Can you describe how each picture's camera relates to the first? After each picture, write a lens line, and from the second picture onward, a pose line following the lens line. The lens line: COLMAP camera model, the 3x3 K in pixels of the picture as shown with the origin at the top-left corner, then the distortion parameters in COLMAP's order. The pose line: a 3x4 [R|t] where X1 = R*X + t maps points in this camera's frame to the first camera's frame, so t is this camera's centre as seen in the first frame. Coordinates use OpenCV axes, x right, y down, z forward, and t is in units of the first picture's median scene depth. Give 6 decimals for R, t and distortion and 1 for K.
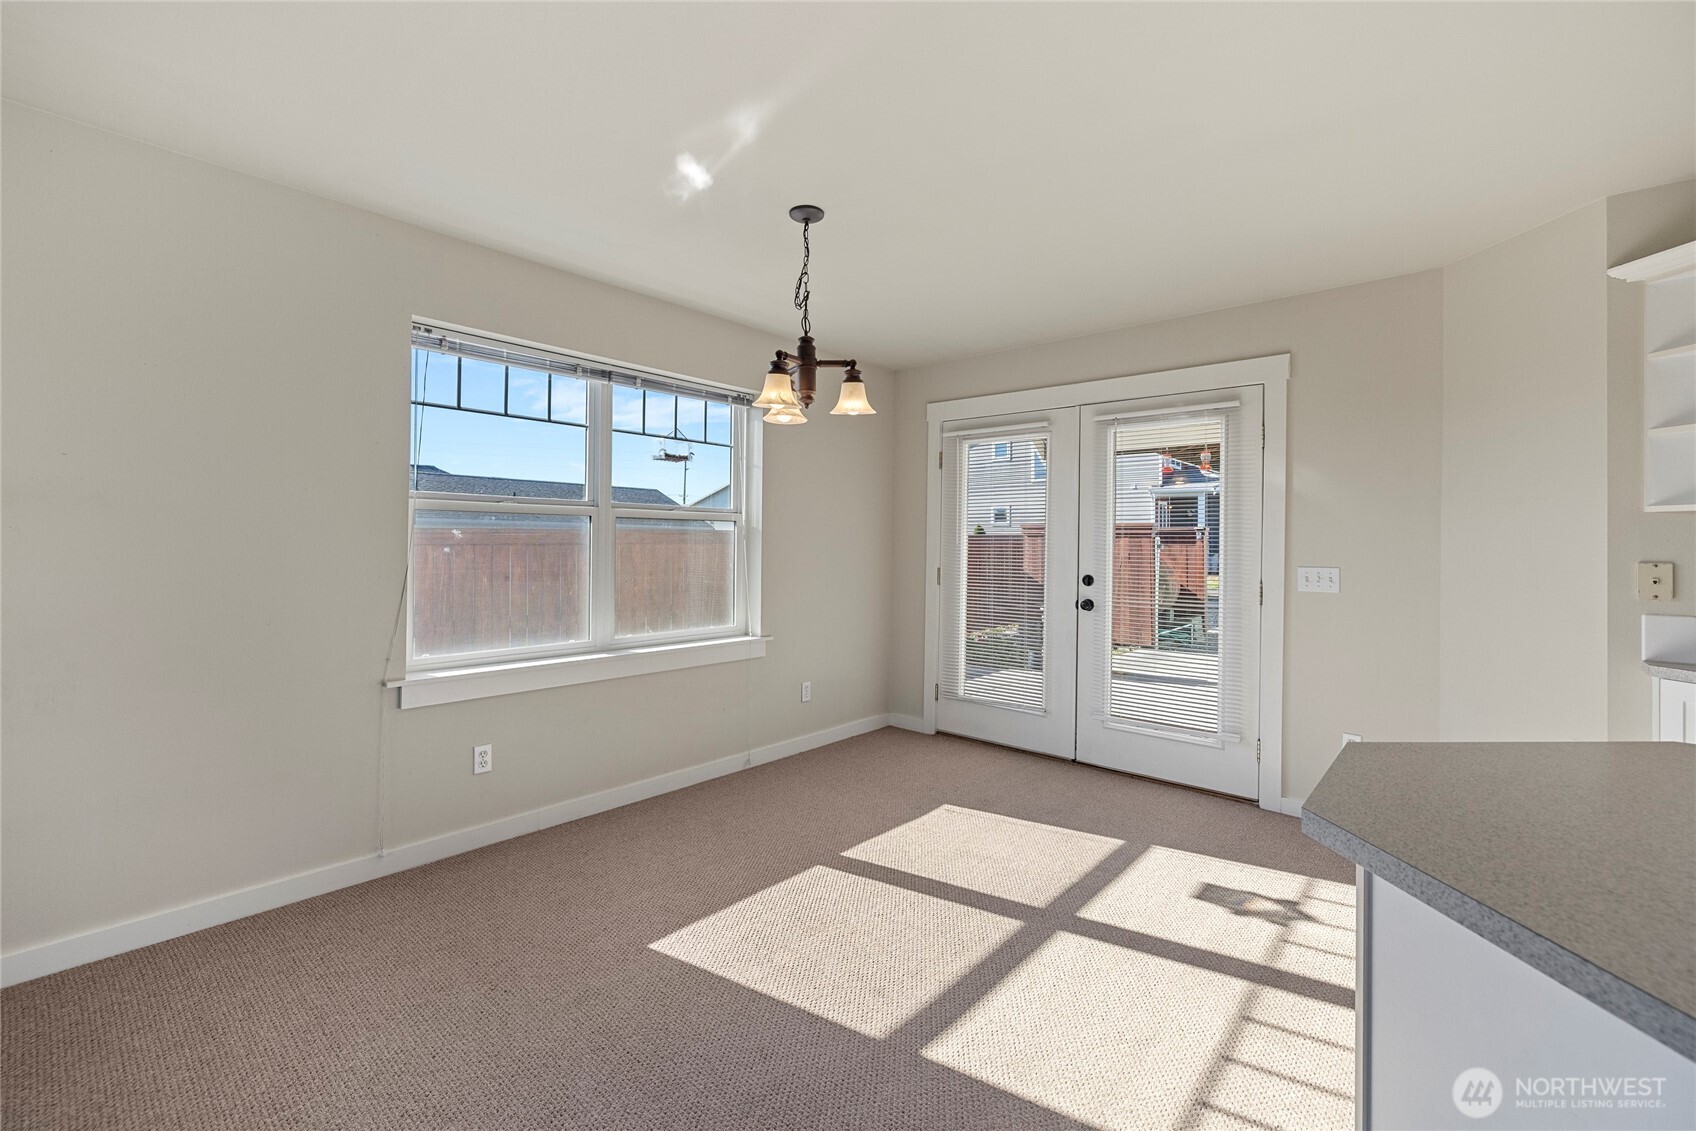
lens RADIAL K [[718.4, 0, 842.2], [0, 718.4, 540.3], [0, 0, 1]] dist [0.000639, 0.000018]
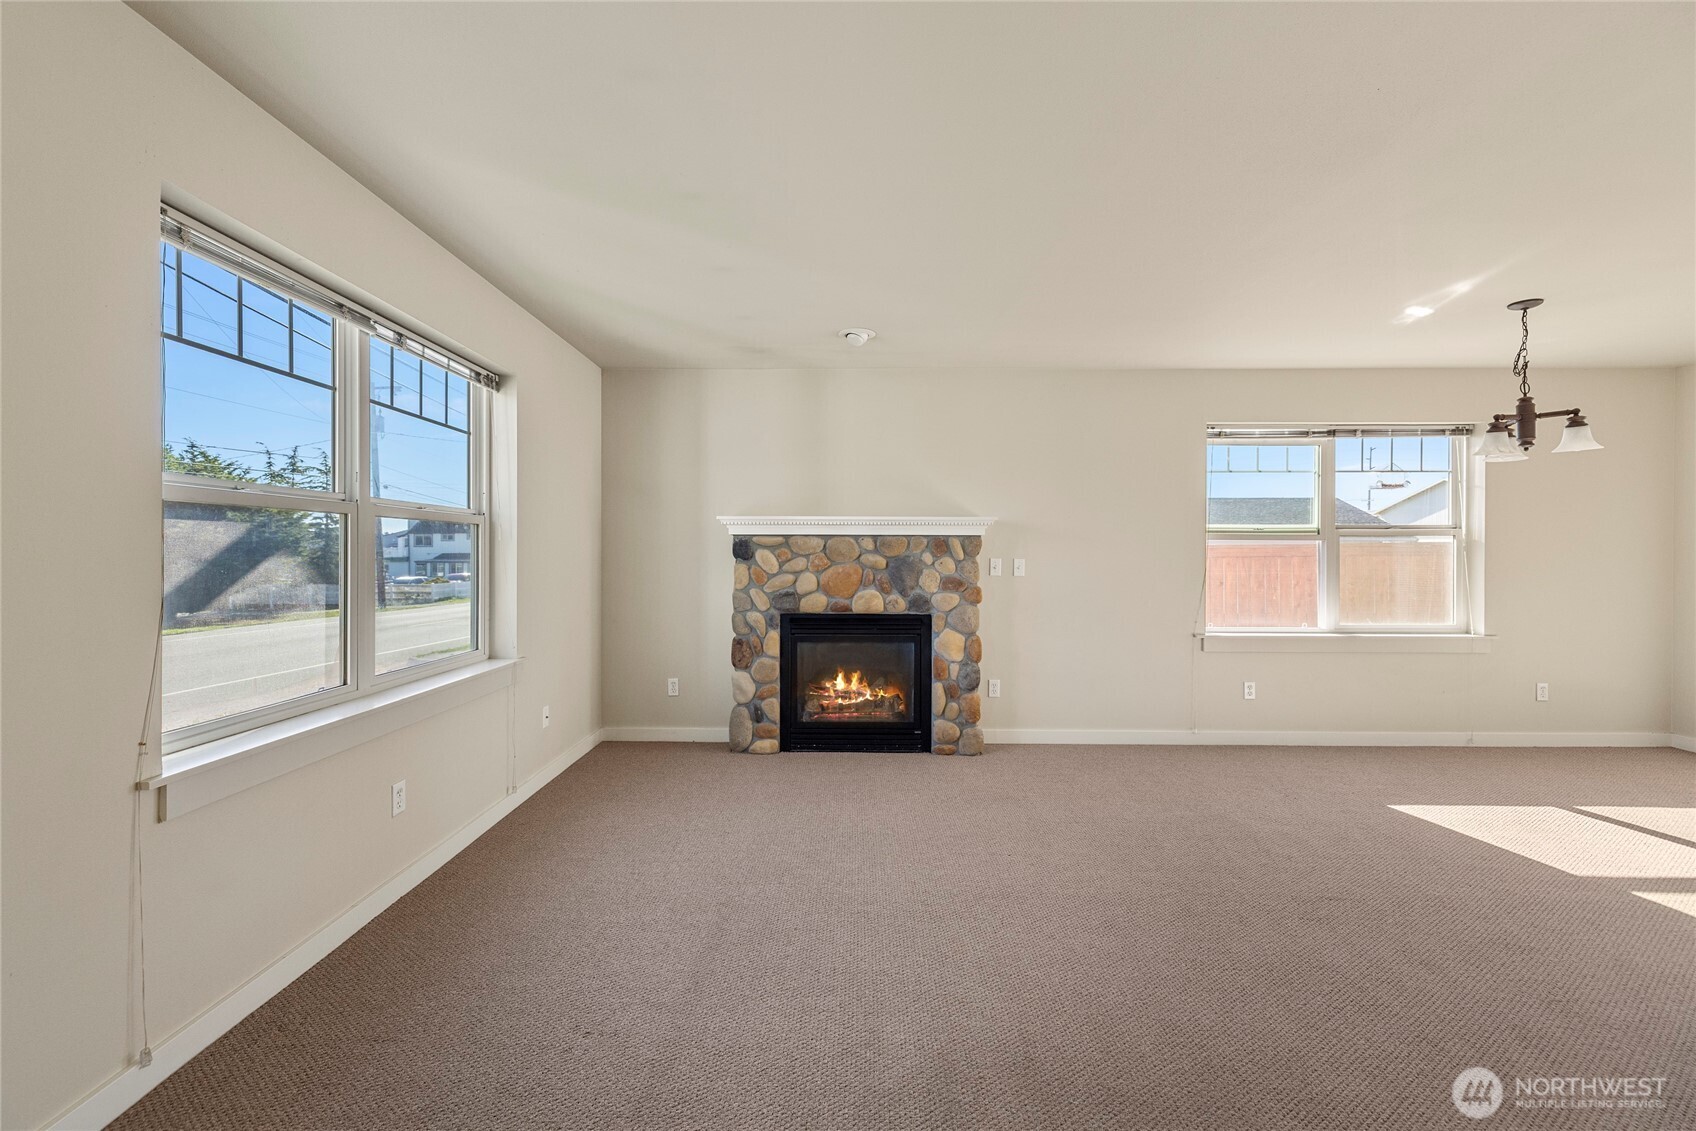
lens RADIAL K [[716.9, 0, 836.9], [0, 716.9, 556.9], [0, 0, 1]] dist [0.000837, 0.000432]
pose [[0.657714, -0.006267, -0.753241, 0.096653], [0.007978, 0.999967, -0.001353, 0.002938], [0.753225, -0.005119, 0.657743, -0.727148]]
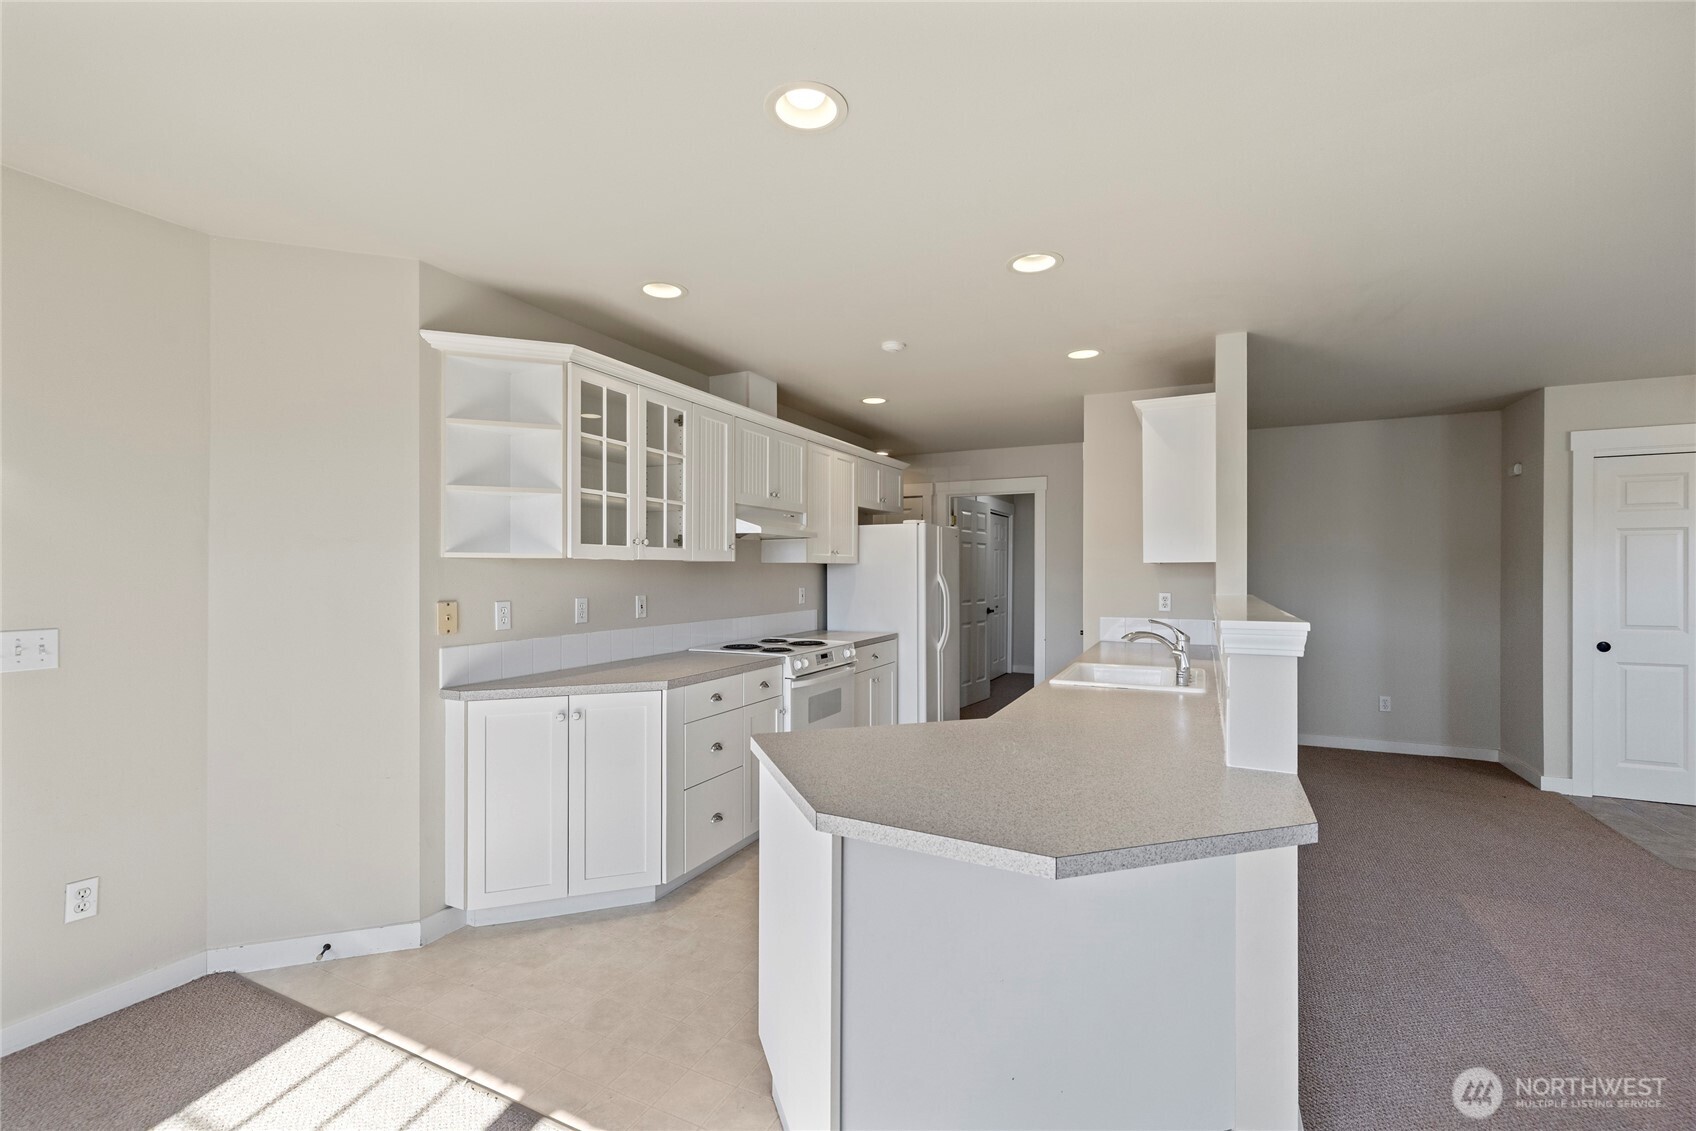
lens RADIAL K [[731.4, 0, 845.9], [0, 731.4, 571.6], [0, 0, 1]] dist [0.000493, 0.000068]
pose [[-0.264549, -0.011878, 0.964299, -0.128453], [-0.007823, 0.999918, 0.010170, -0.026846], [-0.964341, -0.004853, -0.264620, 0.553552]]
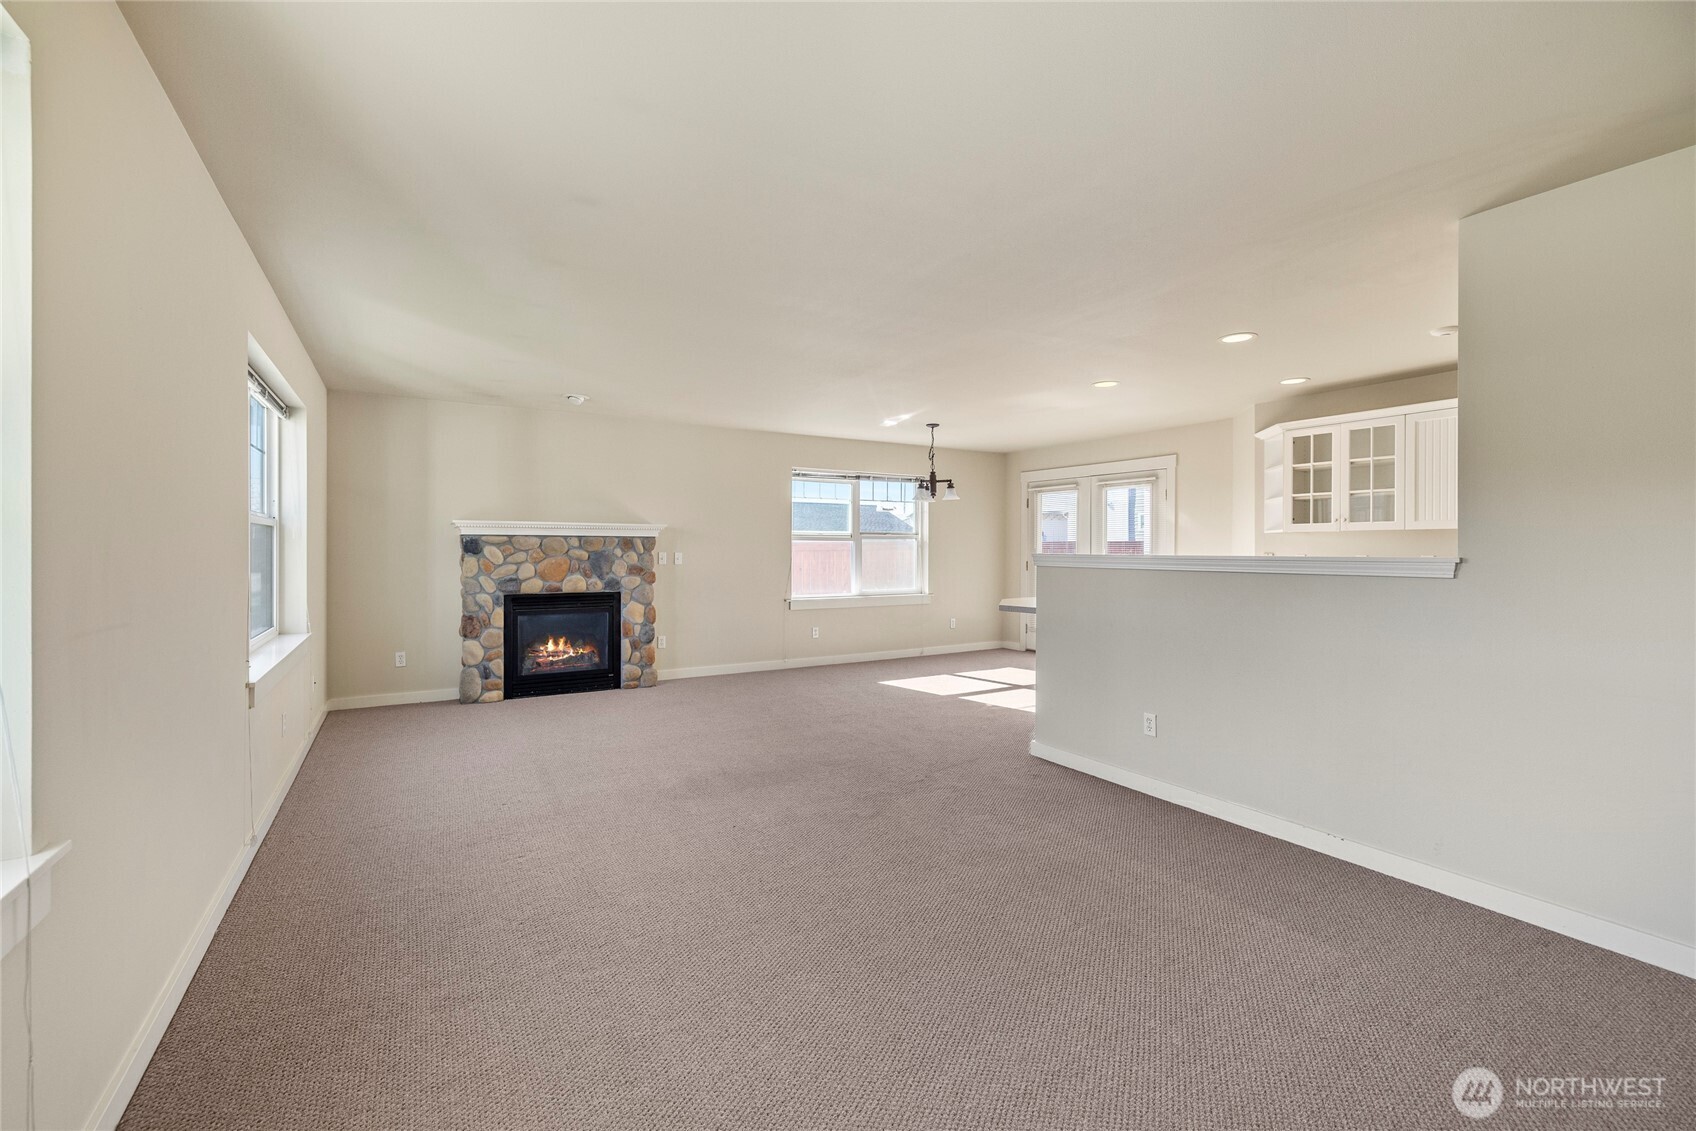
lens RADIAL K [[715.1, 0, 845.0], [0, 715.1, 555.9], [0, 0, 1]] dist [-0.009958, 0.000030]
pose [[0.955429, -0.006064, -0.295159, 0.364974], [0.009606, 0.999898, 0.010549, -0.000167], [0.295065, -0.012914, 0.955390, -1.427291]]
